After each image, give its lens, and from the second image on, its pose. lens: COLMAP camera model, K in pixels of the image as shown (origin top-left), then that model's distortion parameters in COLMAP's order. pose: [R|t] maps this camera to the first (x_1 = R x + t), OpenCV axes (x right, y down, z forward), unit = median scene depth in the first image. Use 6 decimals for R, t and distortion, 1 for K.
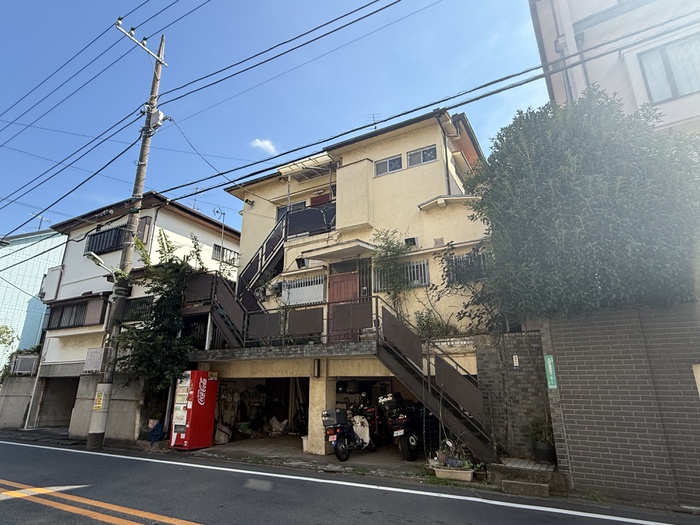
lens RADIAL K [[392.7, 0, 346.5], [0, 392.7, 265.5], [0, 0, 1]] dist [-0.006735, 0.004808]
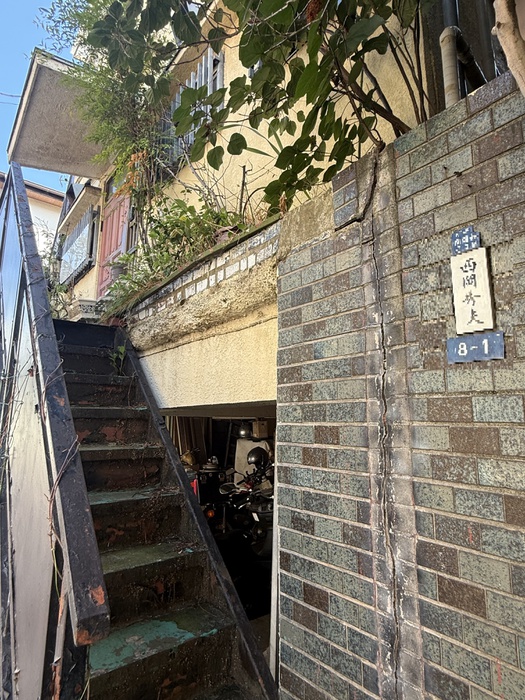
lens RADIAL K [[392.7, 0, 259.1], [0, 392.7, 349.0], [0, 0, 1]] dist [-0.006735, 0.004808]
pose [[0.932084, -0.062503, -0.356809, 0.309093], [0.102646, 0.990201, 0.094686, 0.182449], [0.347394, -0.124880, 0.929366, 0.636590]]
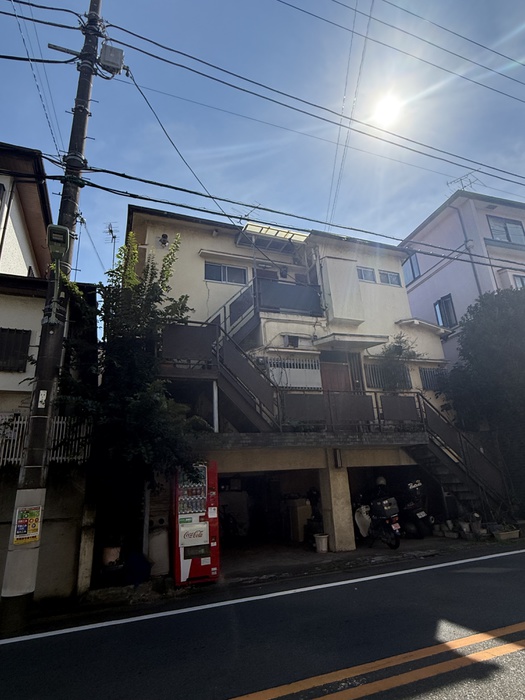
lens RADIAL K [[392.7, 0, 257.9], [0, 392.7, 352.0], [0, 0, 1]] dist [-0.006735, 0.004808]
pose [[0.646183, 0.208836, 0.734054, -0.903451], [-0.175585, 0.976712, -0.123305, 0.155841], [-0.742709, -0.049211, 0.667803, 0.505886]]
